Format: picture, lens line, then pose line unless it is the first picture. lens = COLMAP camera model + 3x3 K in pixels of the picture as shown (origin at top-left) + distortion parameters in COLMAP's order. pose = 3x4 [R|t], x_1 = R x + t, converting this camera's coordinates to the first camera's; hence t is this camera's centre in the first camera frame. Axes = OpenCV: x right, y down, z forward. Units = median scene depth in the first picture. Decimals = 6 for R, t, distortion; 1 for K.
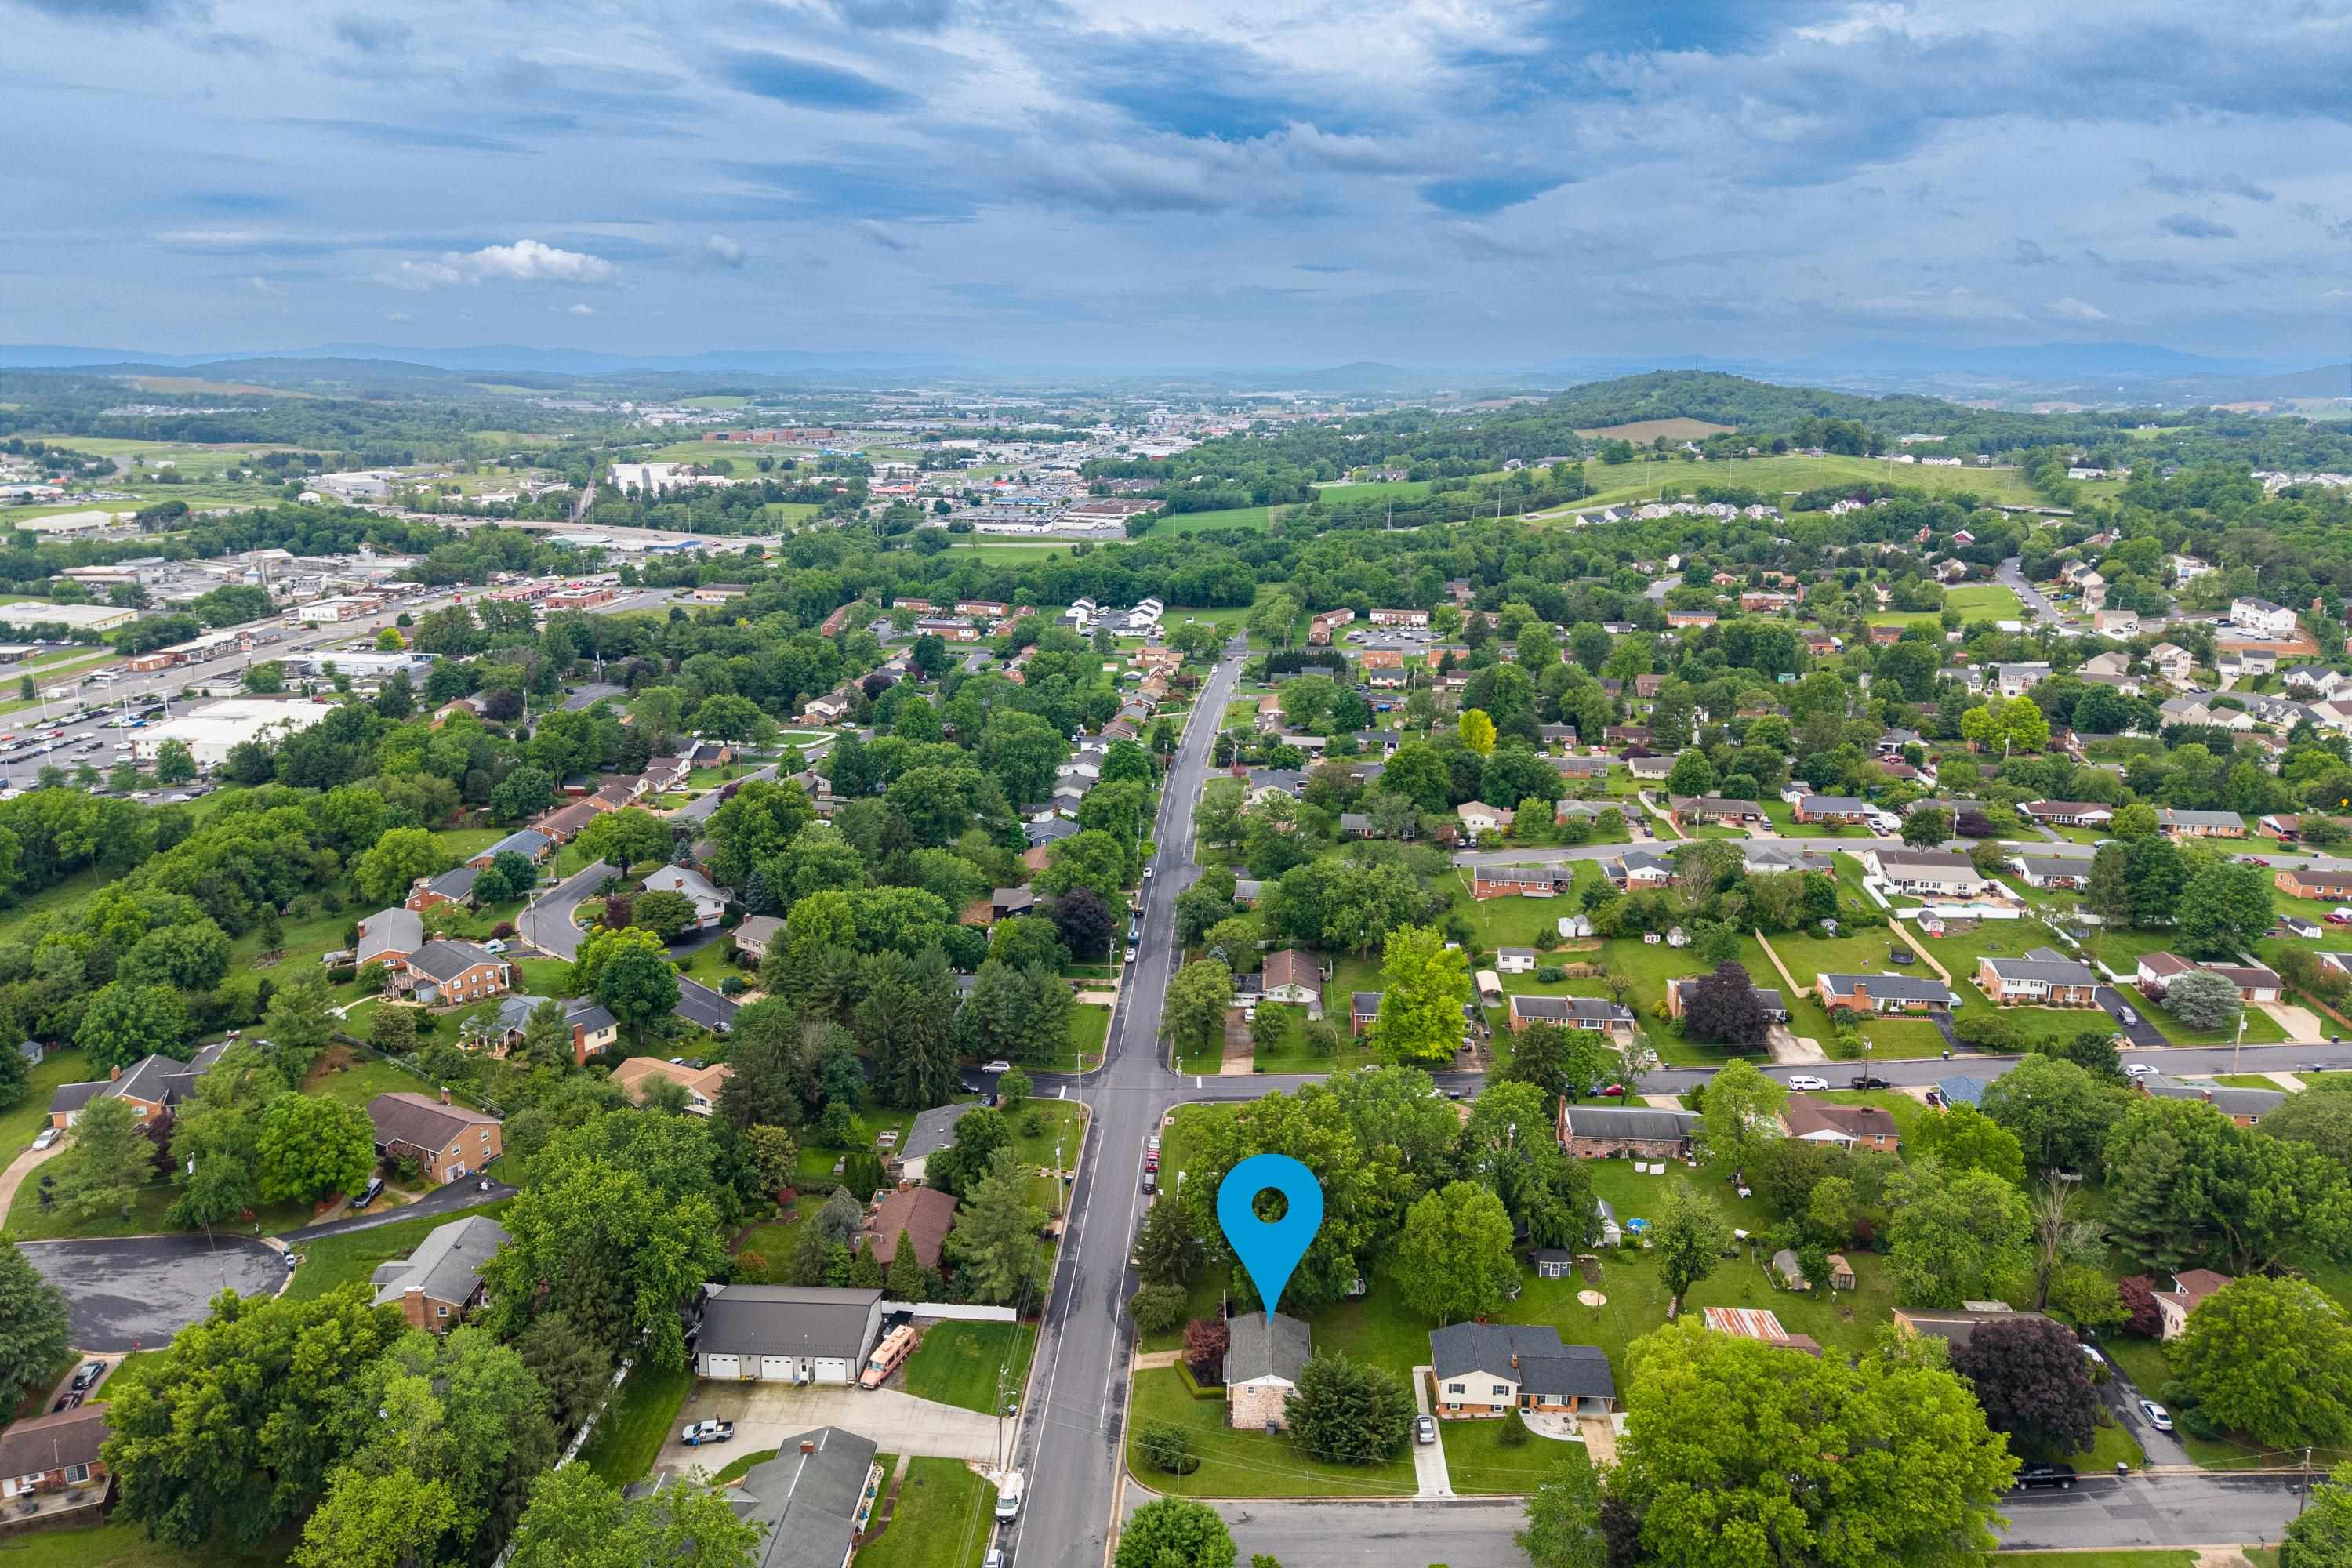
lens RADIAL K [[1584.2, 0, 1167.2], [0, 1584.2, 770.2], [0, 0, 1]] dist [0.035986, -0.042990]
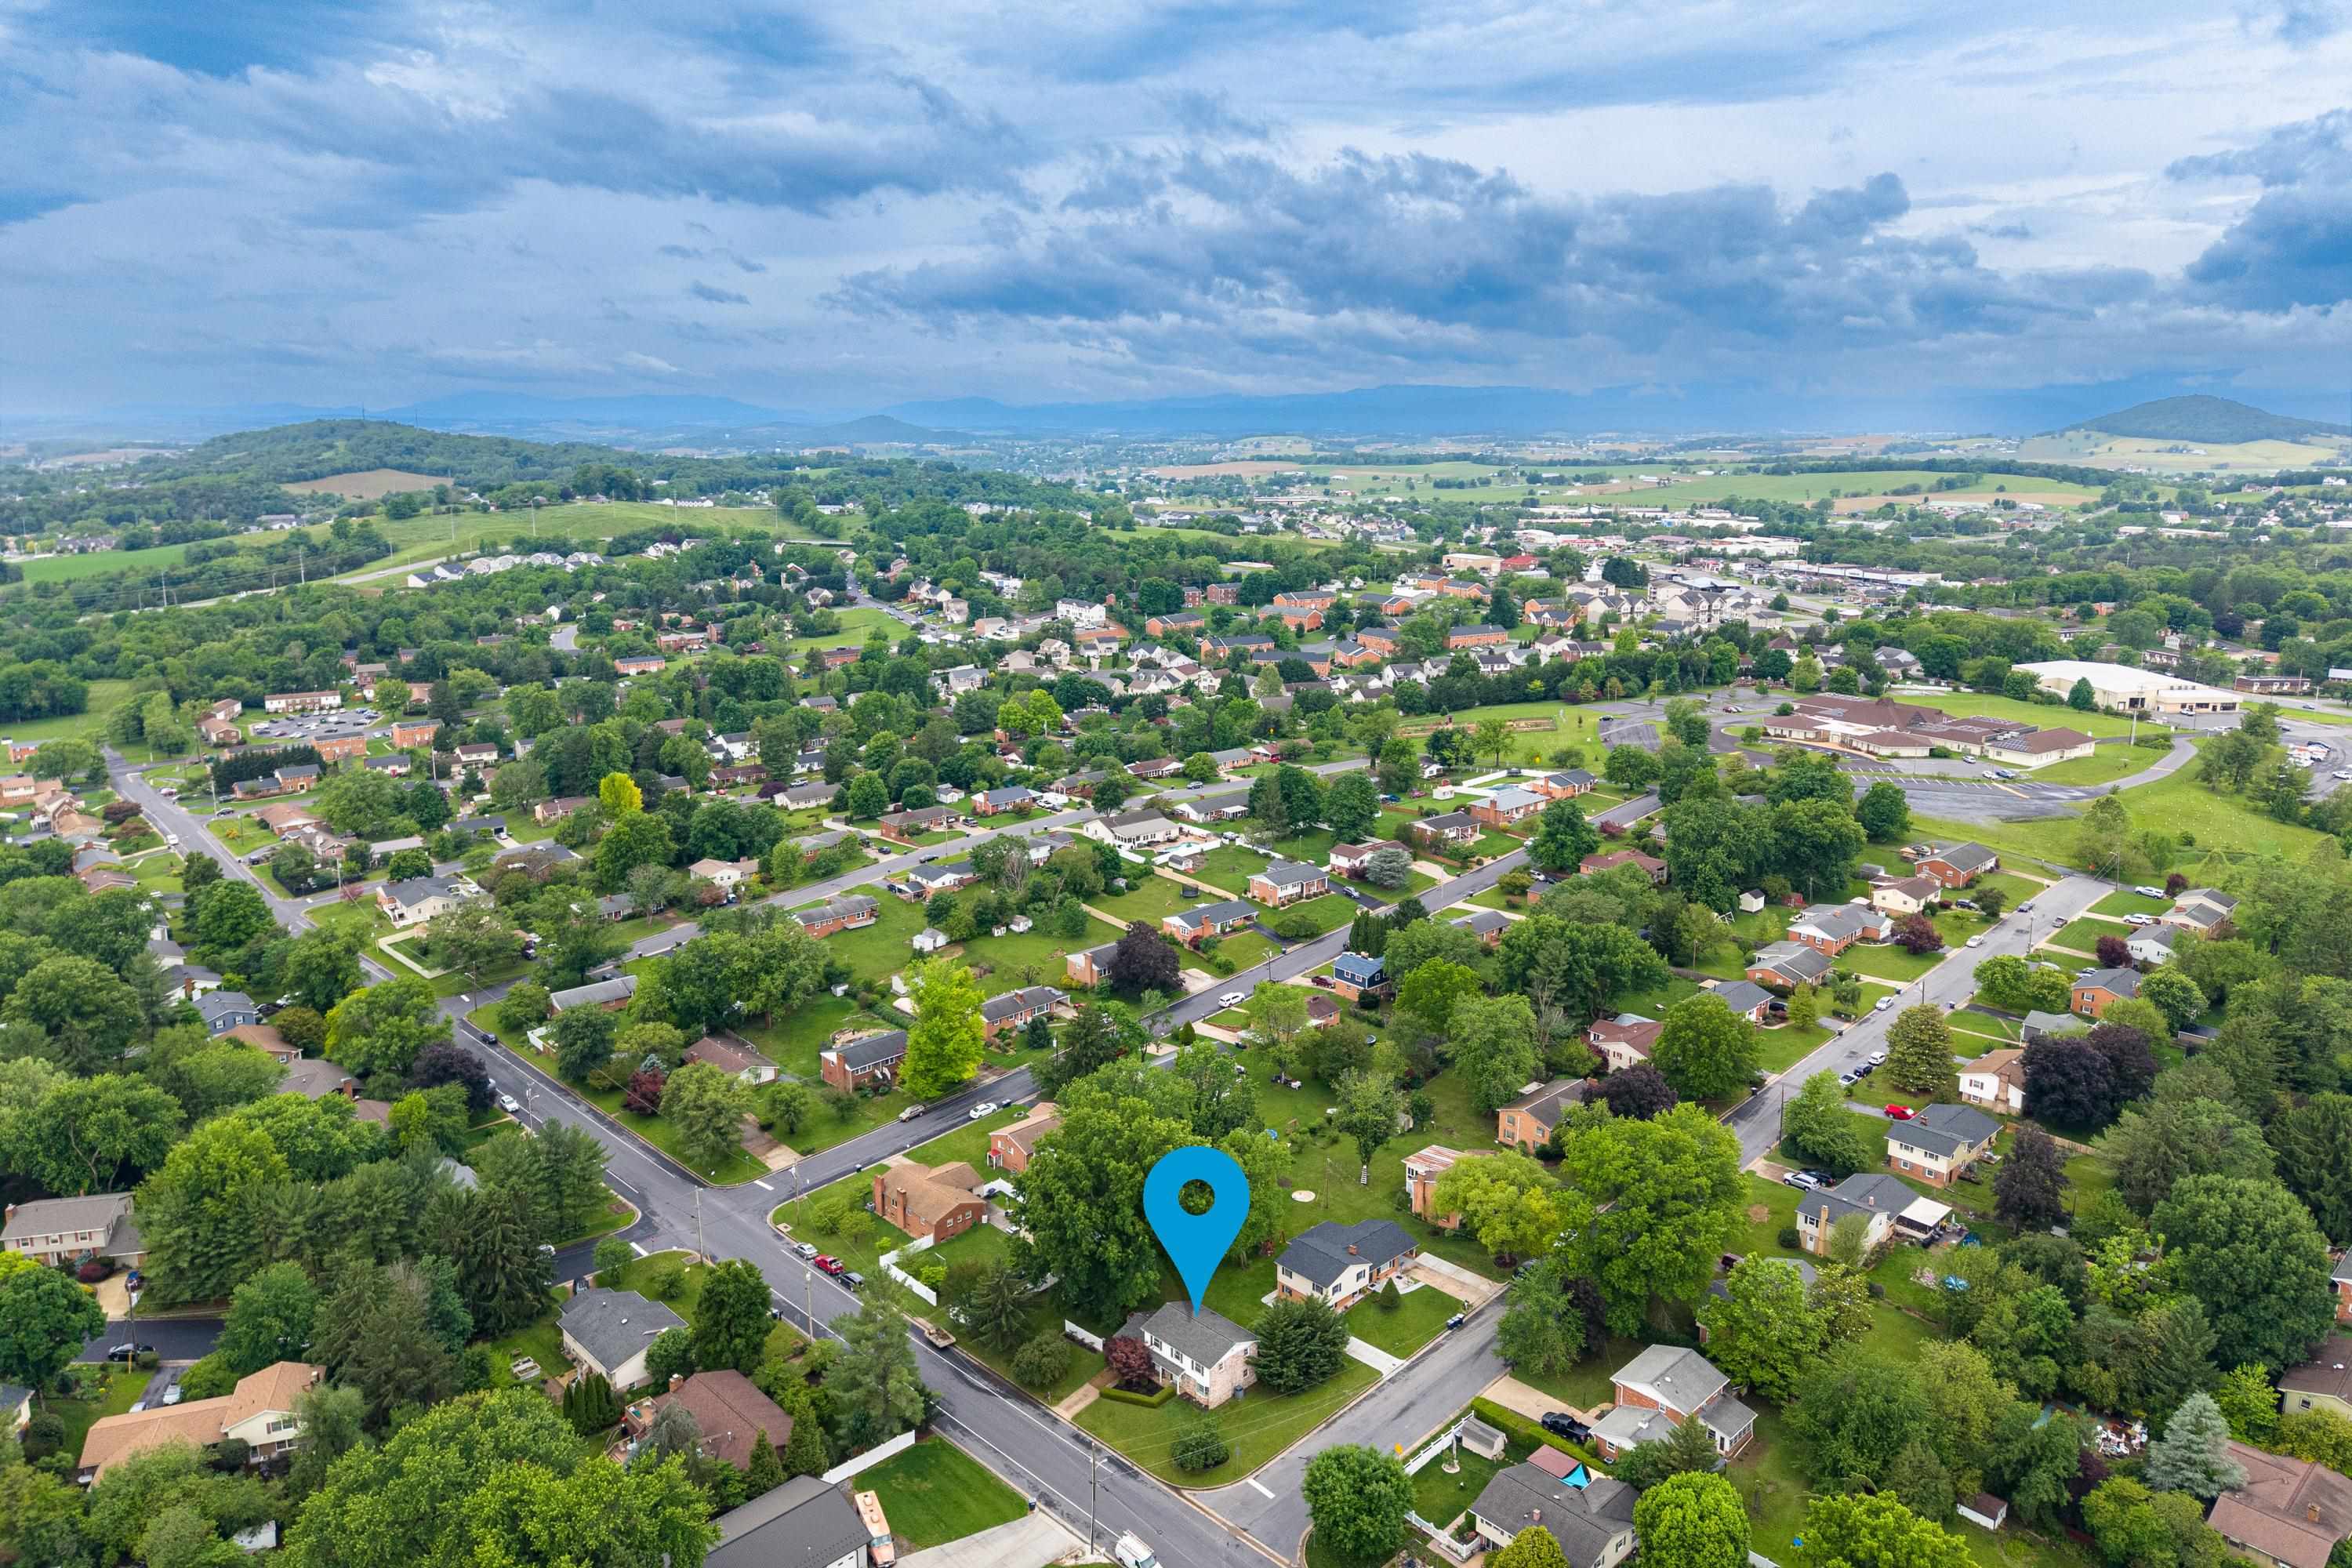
lens RADIAL K [[1584.2, 0, 1190.7], [0, 1584.2, 776.8], [0, 0, 1]] dist [0.035986, -0.042990]
pose [[0.670707, -0.165544, 0.723012, -0.340597], [0.183711, 0.981479, 0.054303, -0.030990], [-0.718611, 0.096404, 0.688697, 0.122147]]
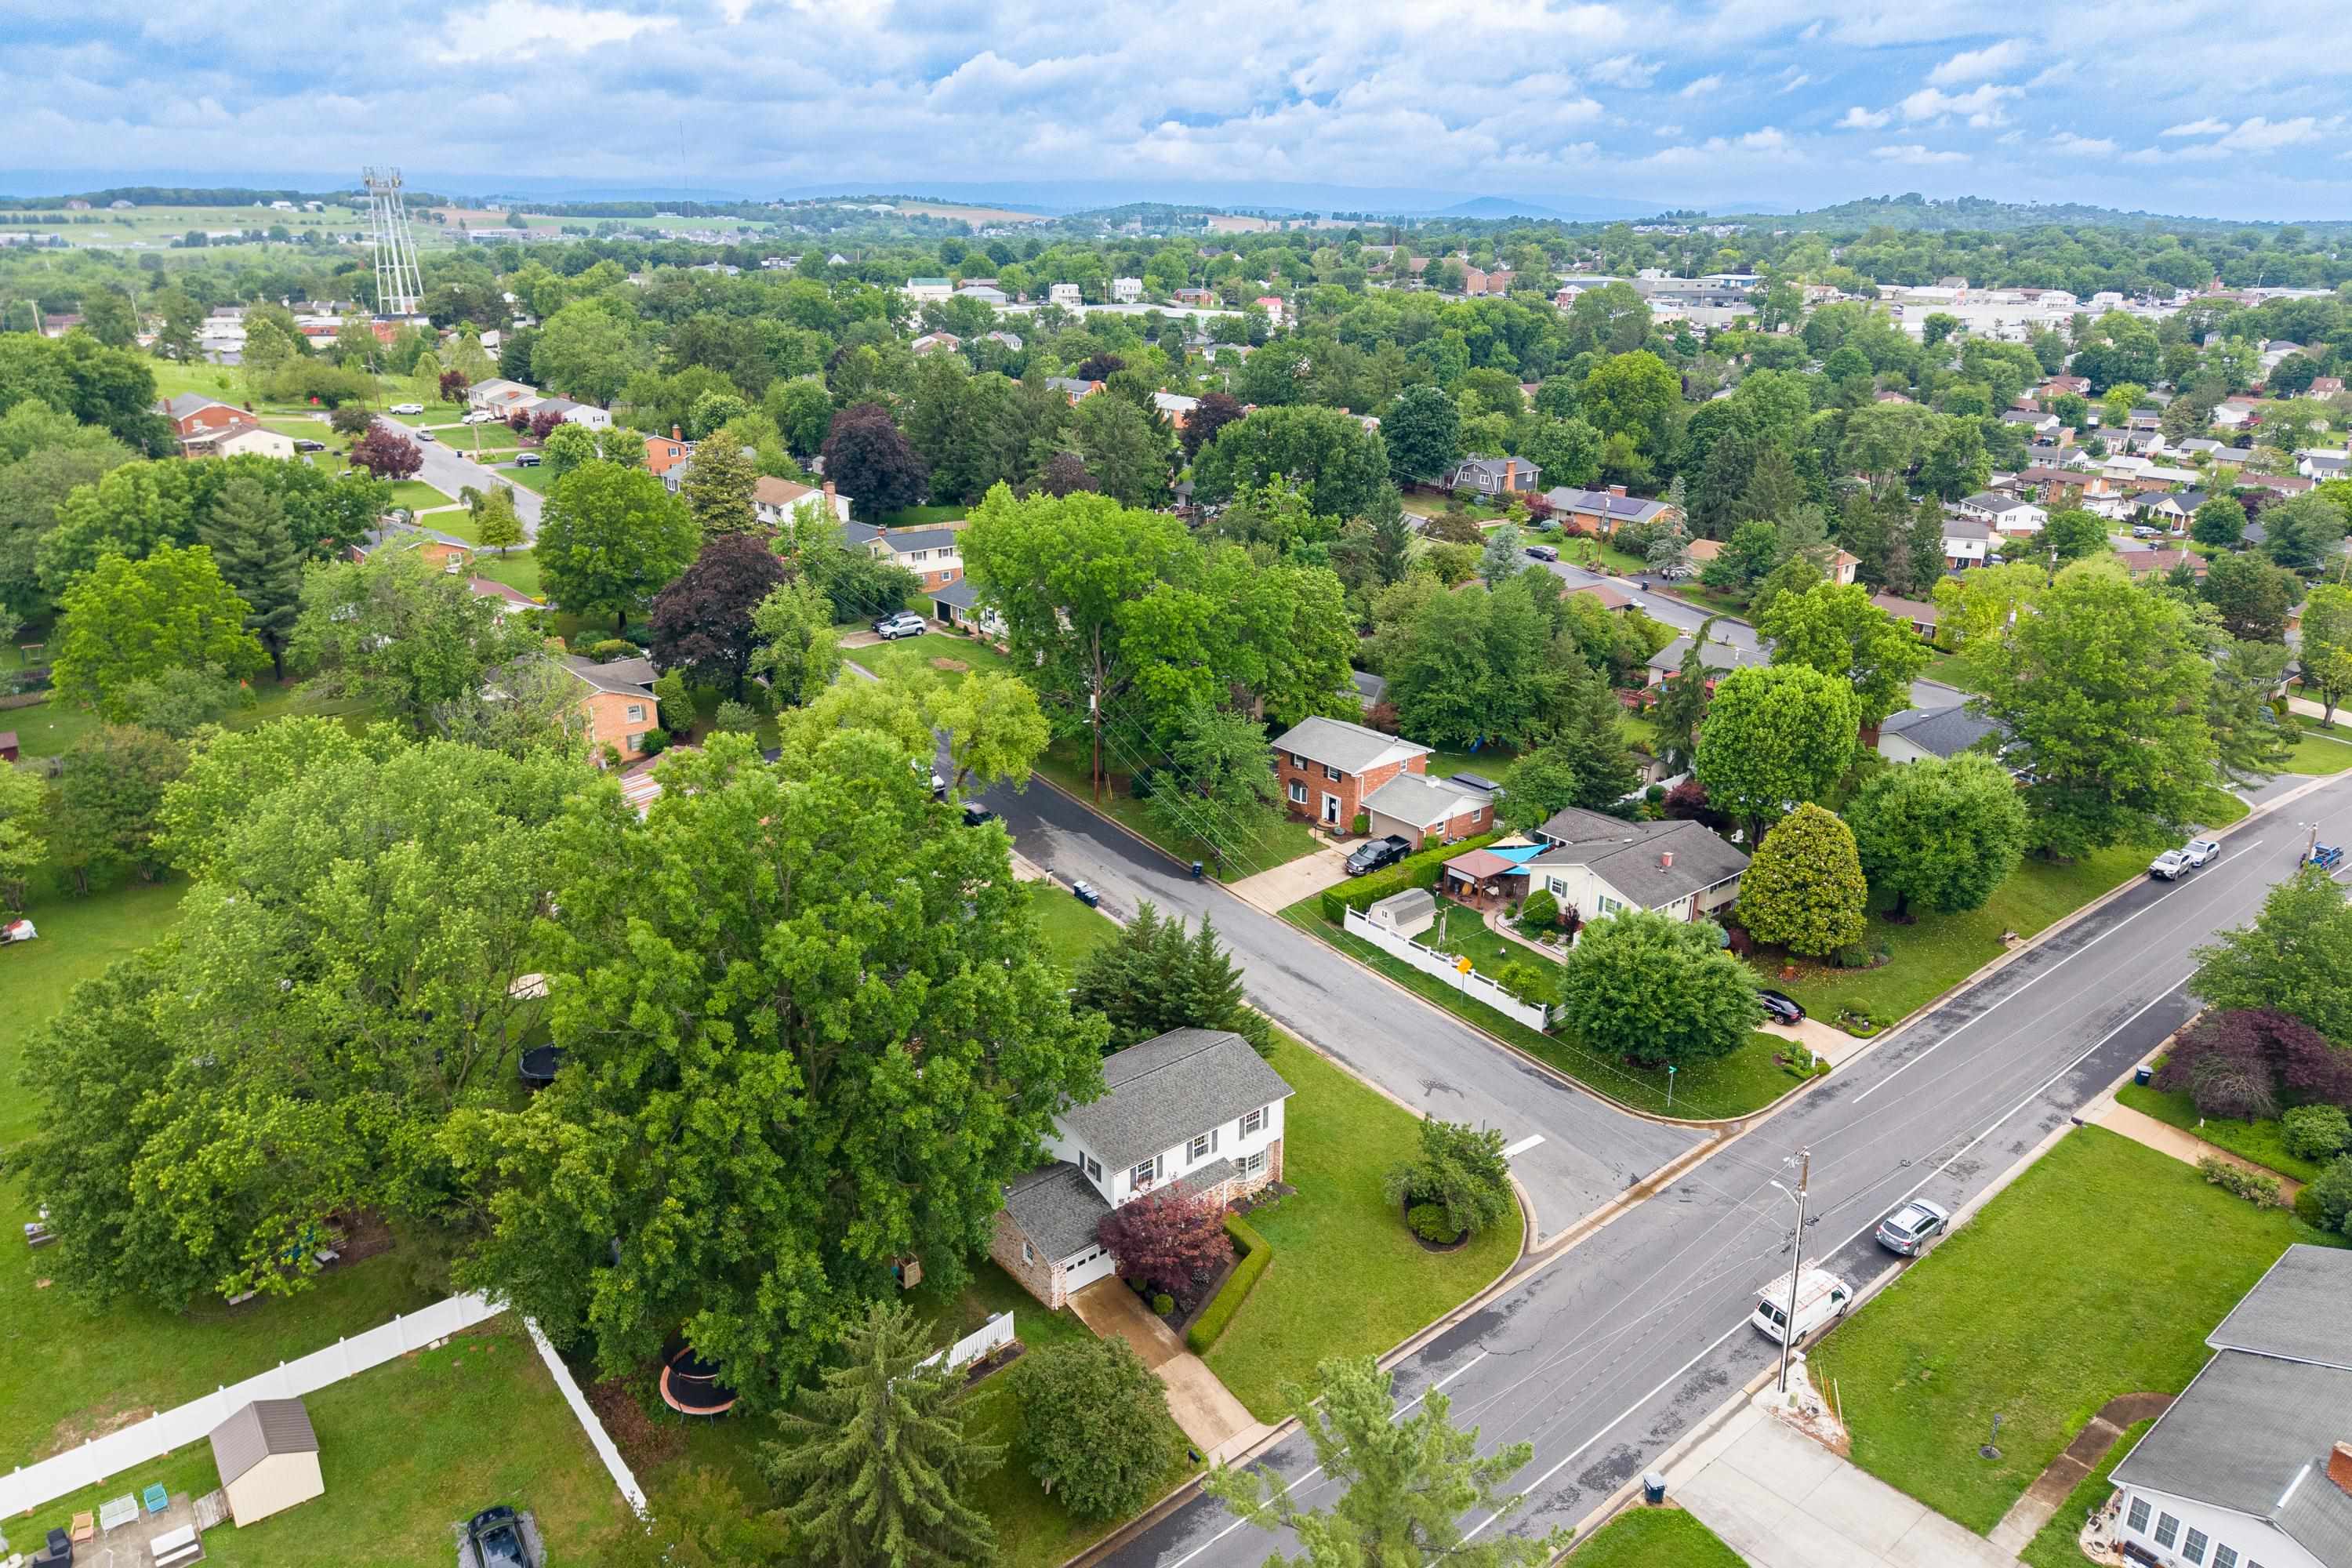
lens RADIAL K [[1584.2, 0, 1186.5], [0, 1584.2, 771.9], [0, 0, 1]] dist [0.035986, -0.042990]
pose [[-0.683719, -0.248635, 0.686082, -0.122064], [0.179061, 0.854263, 0.488029, 0.034539], [-0.707435, 0.456525, -0.539555, 0.626977]]
